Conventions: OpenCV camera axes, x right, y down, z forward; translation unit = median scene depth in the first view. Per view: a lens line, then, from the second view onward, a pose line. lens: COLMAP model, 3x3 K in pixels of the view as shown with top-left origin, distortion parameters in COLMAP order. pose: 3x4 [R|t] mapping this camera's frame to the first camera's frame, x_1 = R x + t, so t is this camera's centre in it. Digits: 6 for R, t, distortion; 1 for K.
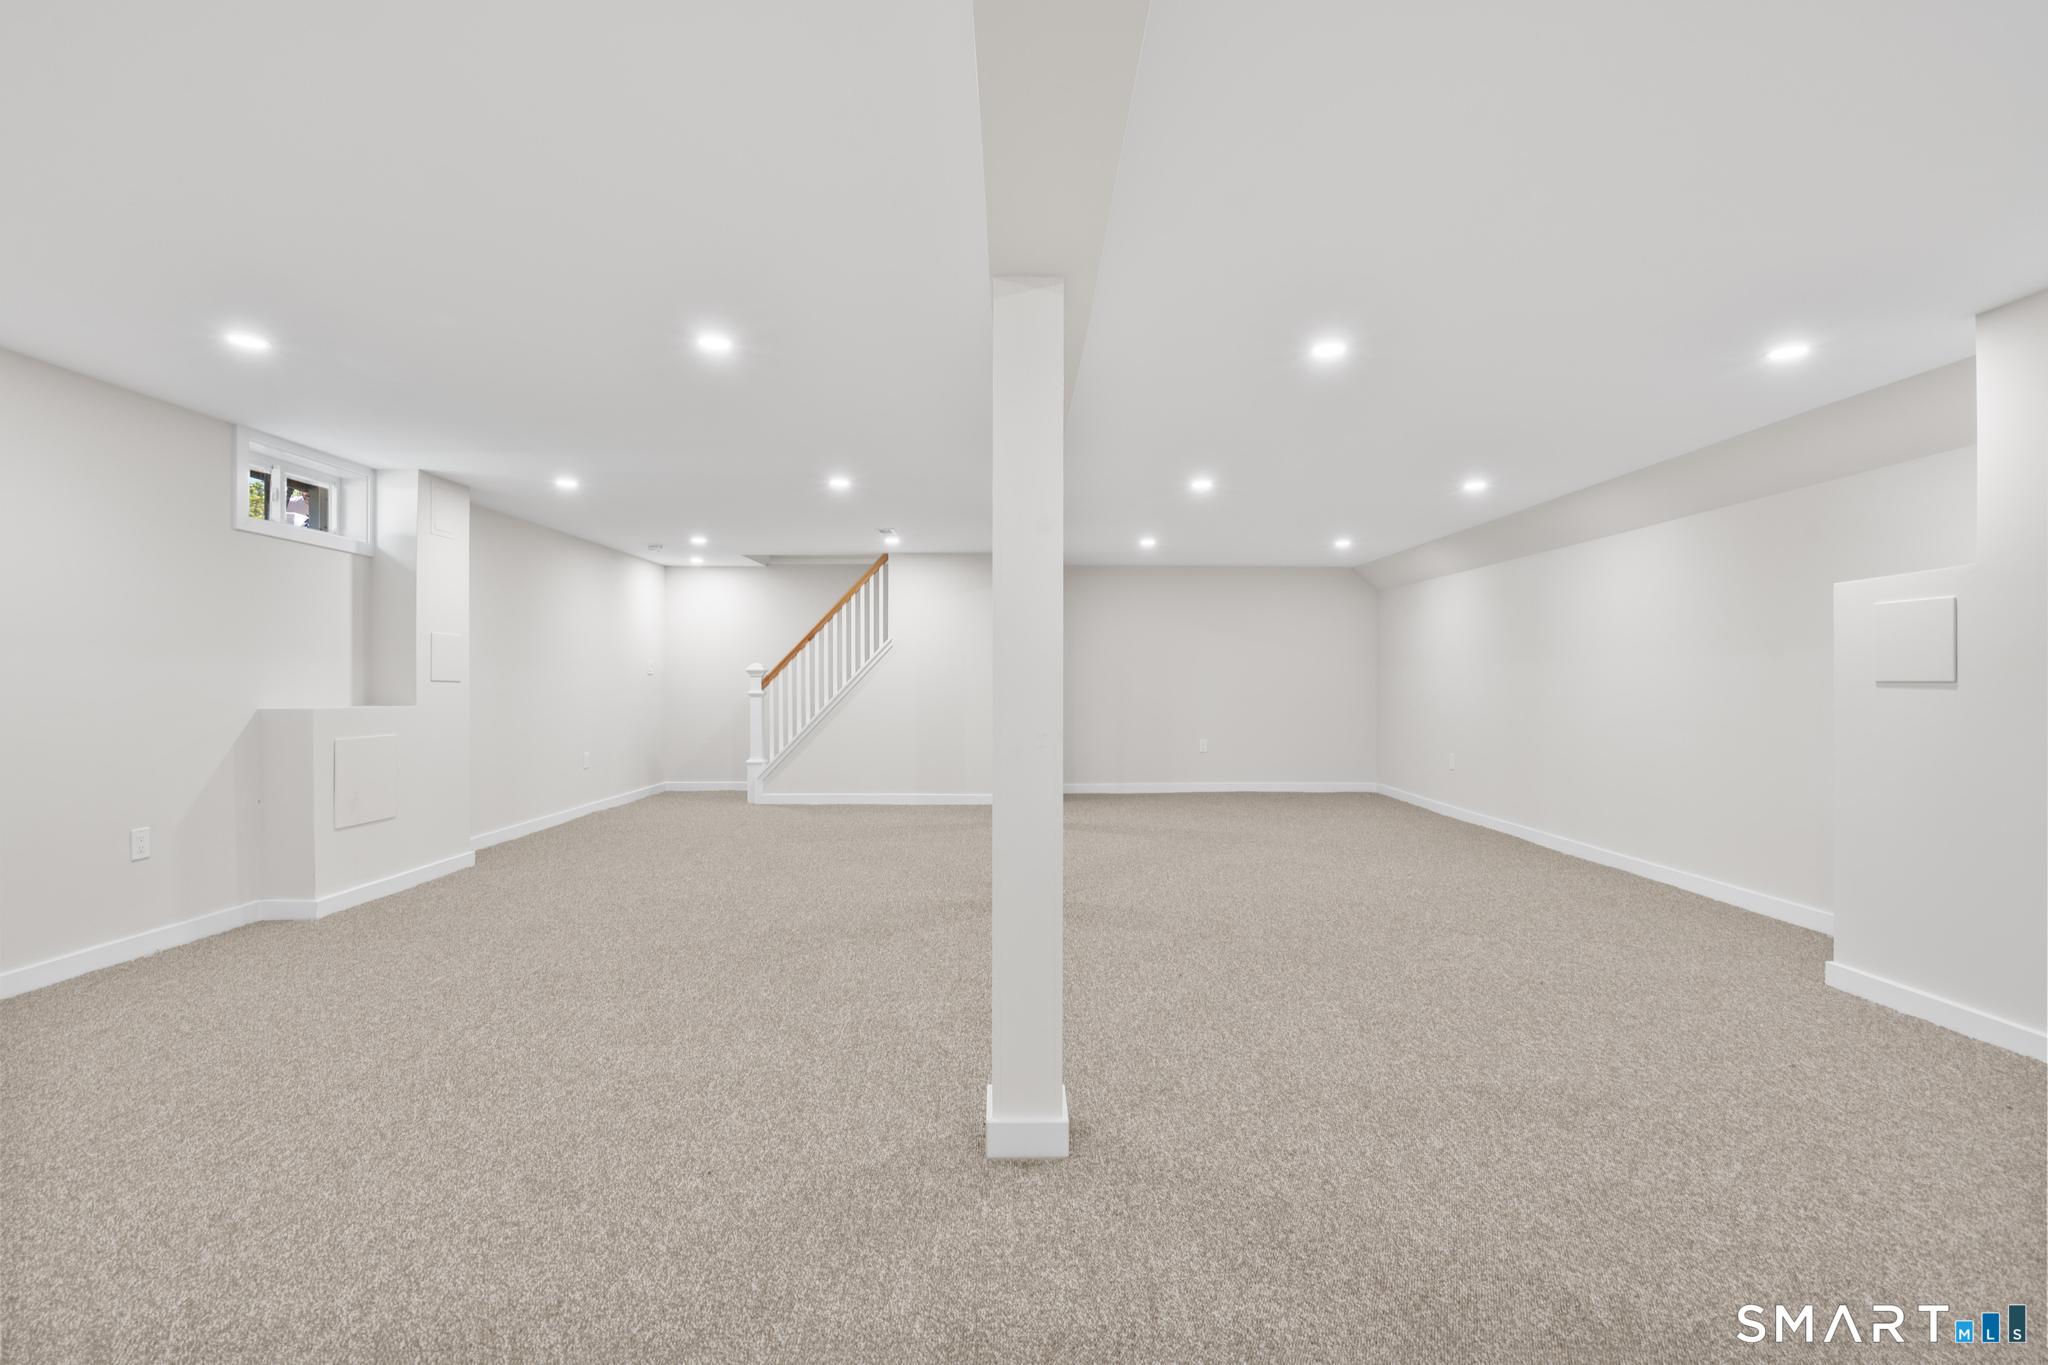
lens RADIAL K [[901.2, 0, 1024.0], [0, 901.2, 682.5], [0, 0, 1]] dist [-0.007270, 0.000171]
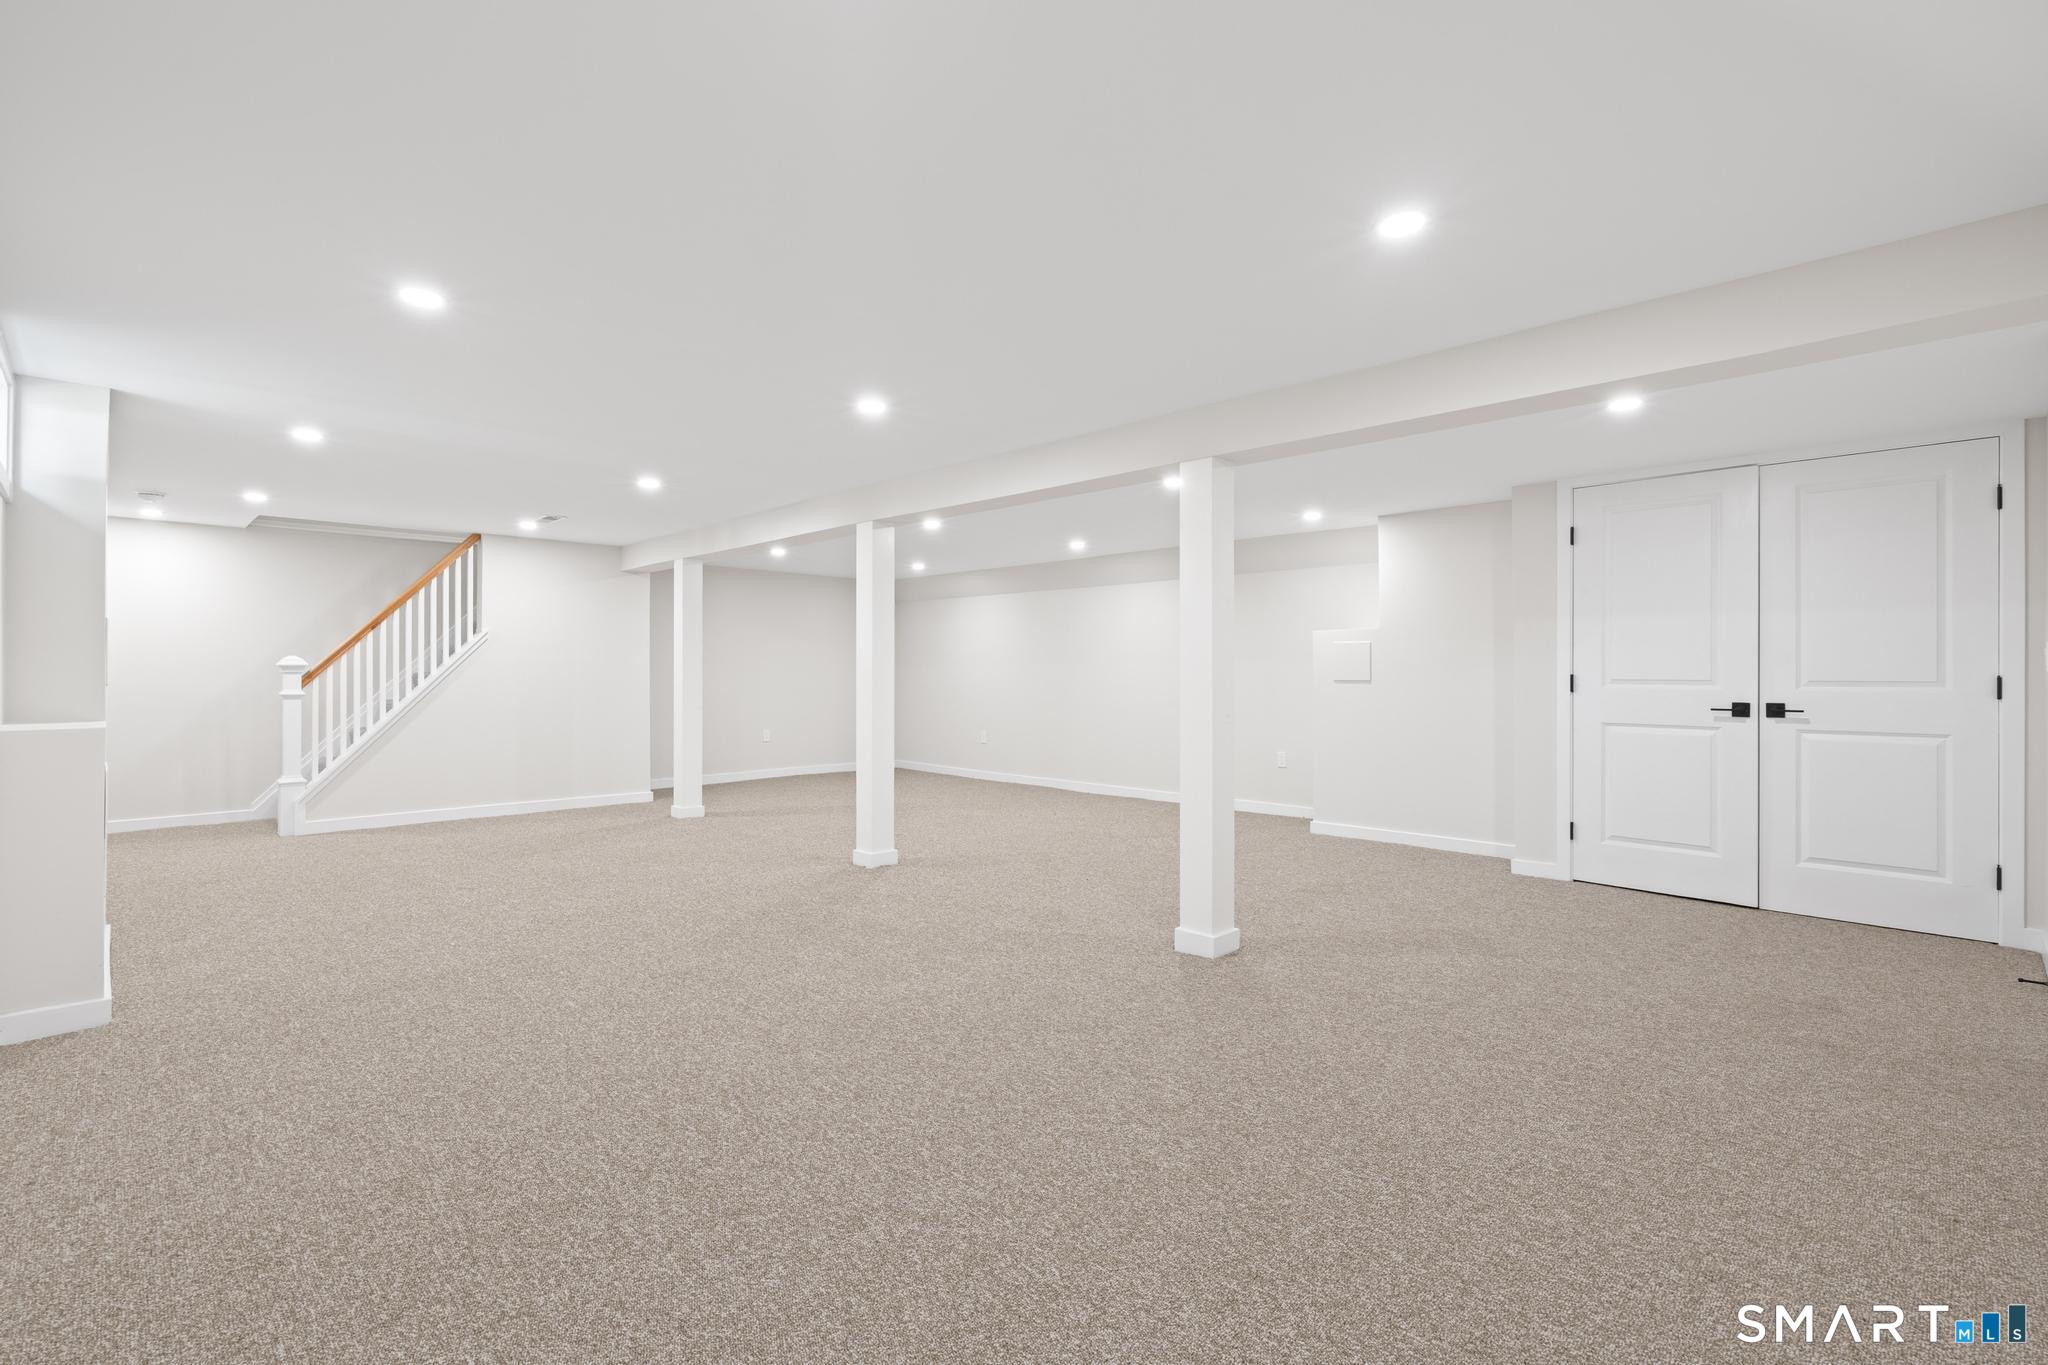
lens RADIAL K [[901.2, 0, 1024.0], [0, 901.2, 682.5], [0, 0, 1]] dist [-0.007270, 0.000171]
pose [[0.730824, -0.008086, 0.682518, -0.382438], [-0.000111, 0.999928, 0.011965, -0.008157], [-0.682565, -0.008820, 0.730771, -0.007255]]
